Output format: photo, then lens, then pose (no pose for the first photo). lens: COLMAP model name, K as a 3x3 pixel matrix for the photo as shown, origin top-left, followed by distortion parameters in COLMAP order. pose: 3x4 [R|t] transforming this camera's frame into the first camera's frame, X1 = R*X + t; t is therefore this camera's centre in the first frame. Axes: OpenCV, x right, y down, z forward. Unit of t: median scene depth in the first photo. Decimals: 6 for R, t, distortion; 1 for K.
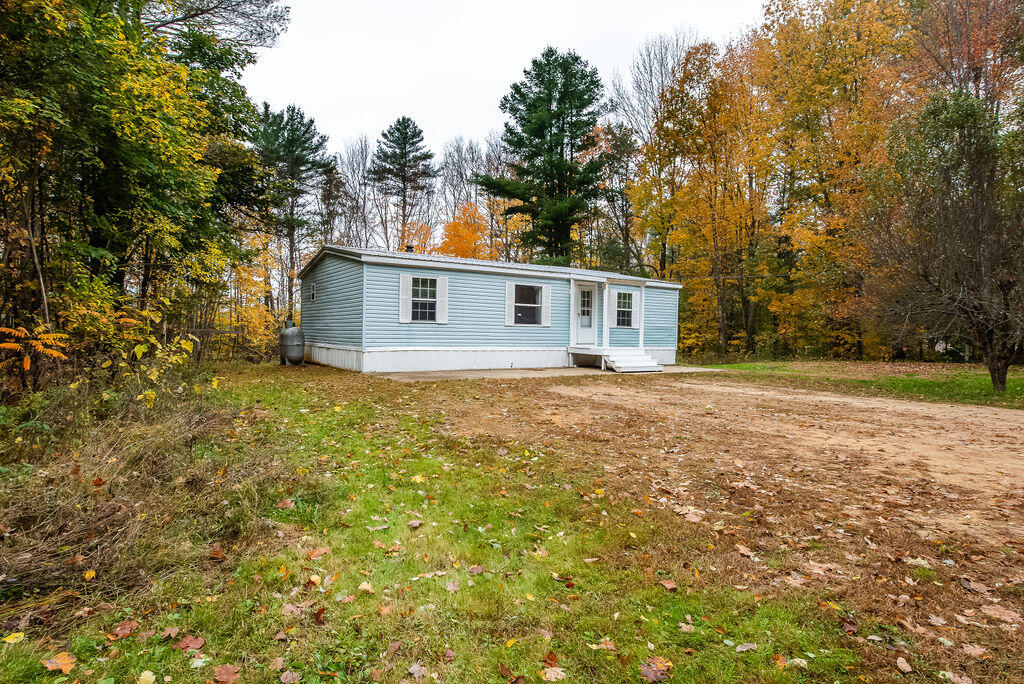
lens RADIAL K [[557.8, 0, 512.0], [0, 557.8, 342.0], [0, 0, 1]] dist [-0.001085, -0.000093]
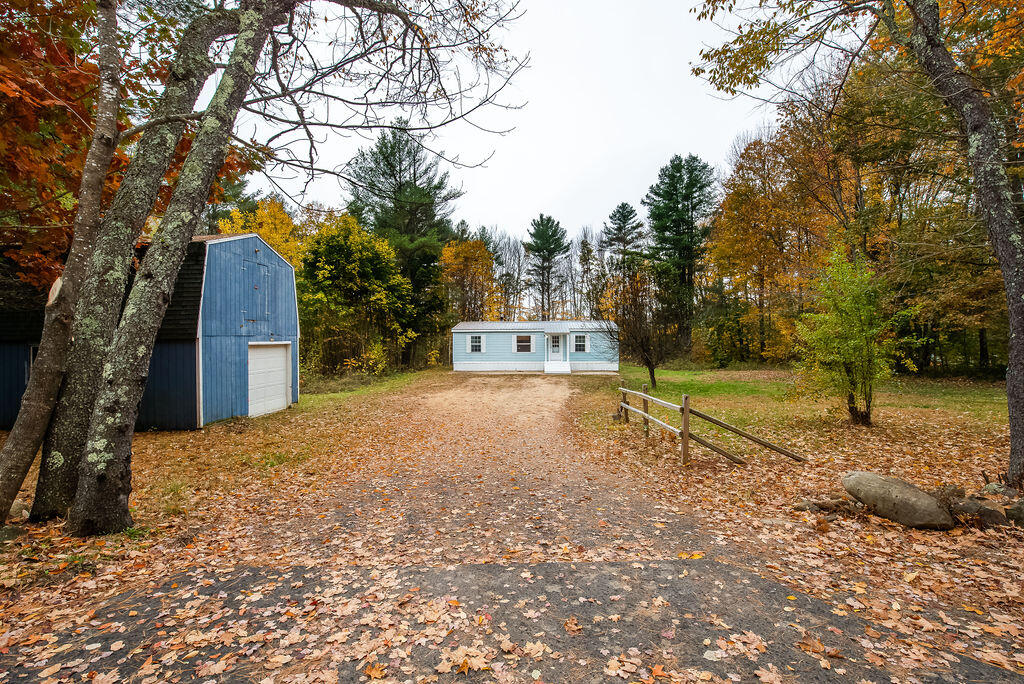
lens RADIAL K [[443.6, 0, 512.0], [0, 443.6, 342.0], [0, 0, 1]] dist [0.000398, 0.000001]
pose [[0.797583, -0.011756, -0.603095, 1.118419], [0.005292, 0.999908, -0.012493, -0.051077], [0.603186, 0.006772, 0.797572, -0.530756]]
